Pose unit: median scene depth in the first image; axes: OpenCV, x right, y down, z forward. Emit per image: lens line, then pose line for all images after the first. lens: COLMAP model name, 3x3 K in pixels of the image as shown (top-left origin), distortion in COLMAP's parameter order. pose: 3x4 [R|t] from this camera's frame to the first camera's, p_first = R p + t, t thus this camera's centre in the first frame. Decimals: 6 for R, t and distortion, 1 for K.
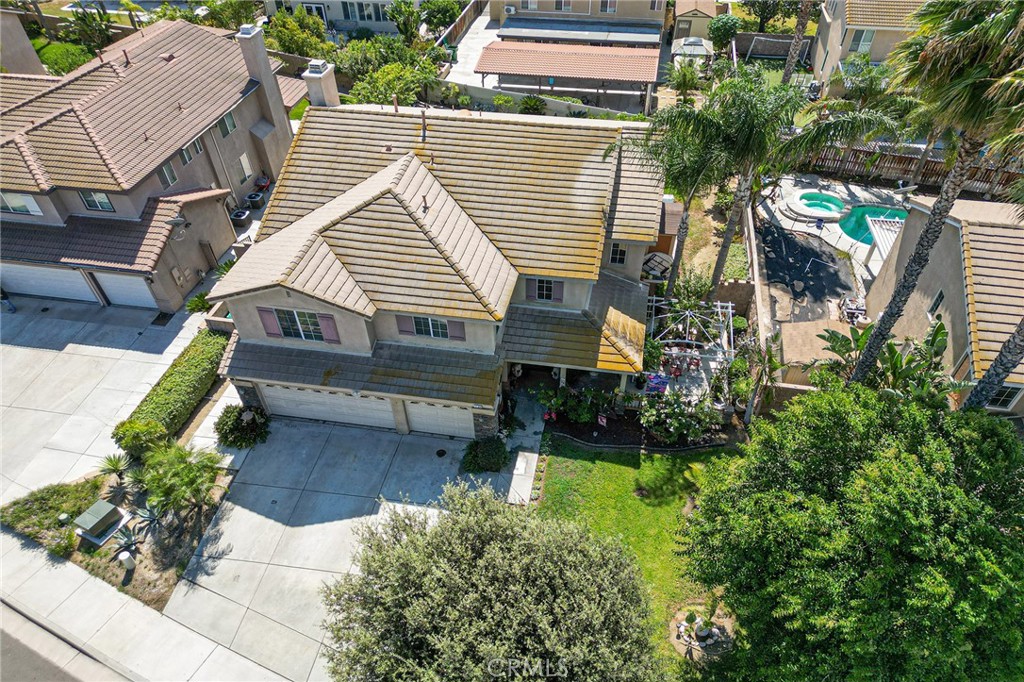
lens RADIAL K [[638.5, 0, 511.8], [0, 638.5, 392.2], [0, 0, 1]] dist [0.038665, -0.020442]
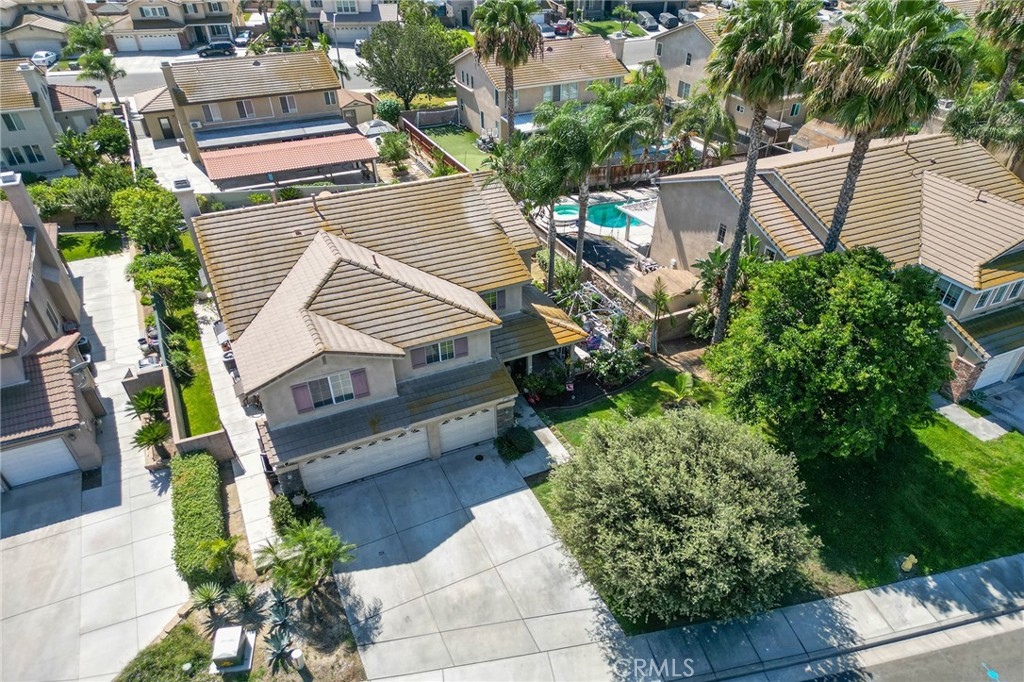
lens RADIAL K [[703.7, 0, 427.4], [0, 703.7, 410.6], [0, 0, 1]] dist [0.029282, -0.000559]
pose [[0.831942, -0.335379, 0.442033, -0.671635], [0.396831, 0.916443, -0.051545, 0.044760], [-0.387811, 0.218295, 0.895517, -0.086088]]
